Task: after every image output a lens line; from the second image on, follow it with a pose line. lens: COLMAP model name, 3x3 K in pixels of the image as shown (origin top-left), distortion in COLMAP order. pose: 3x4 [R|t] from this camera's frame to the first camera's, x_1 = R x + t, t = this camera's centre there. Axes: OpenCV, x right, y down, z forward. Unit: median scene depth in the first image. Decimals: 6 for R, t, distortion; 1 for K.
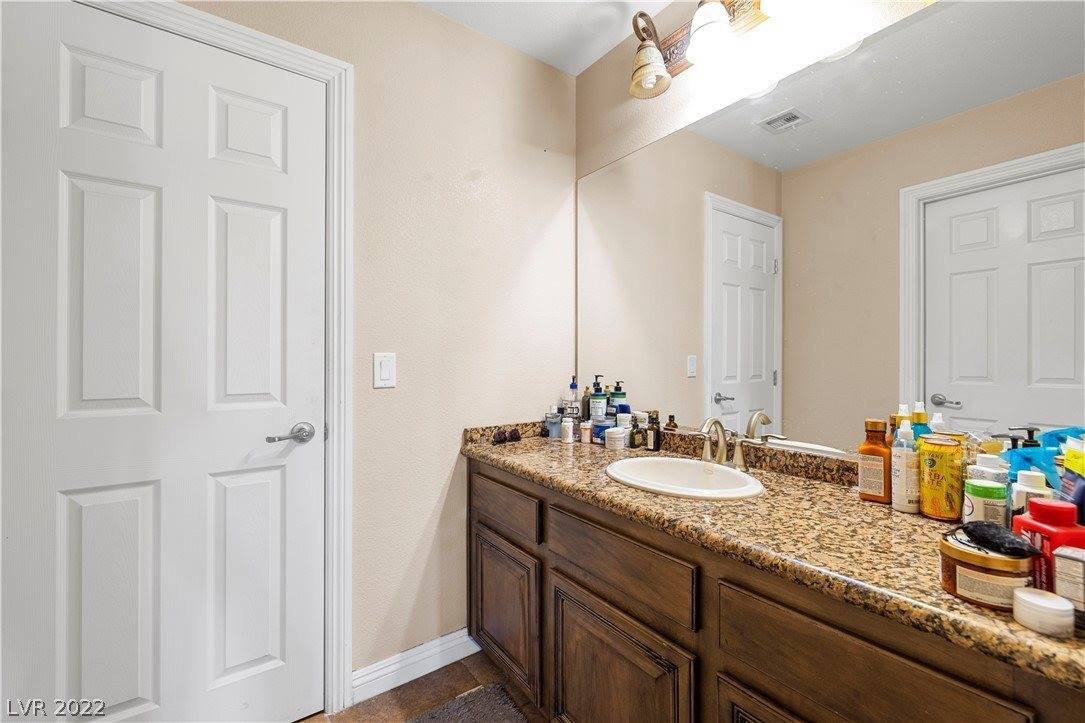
lens RADIAL K [[462.7, 0, 544.9], [0, 462.7, 361.5], [0, 0, 1]] dist [0.001316, -0.000048]
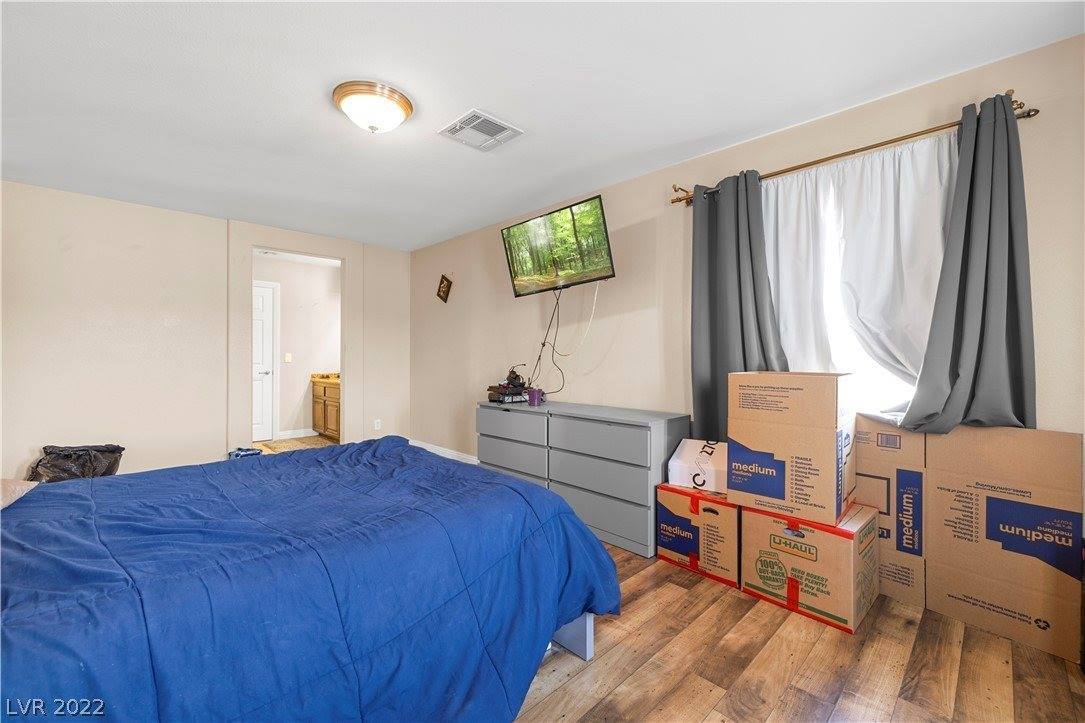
lens RADIAL K [[462.7, 0, 541.0], [0, 462.7, 356.5], [0, 0, 1]] dist [0.001316, -0.000048]
pose [[0.985007, 0.001726, 0.172504, 0.996263], [-0.002215, 0.999994, 0.002644, -0.005893], [-0.172498, -0.002986, 0.985005, -2.961349]]
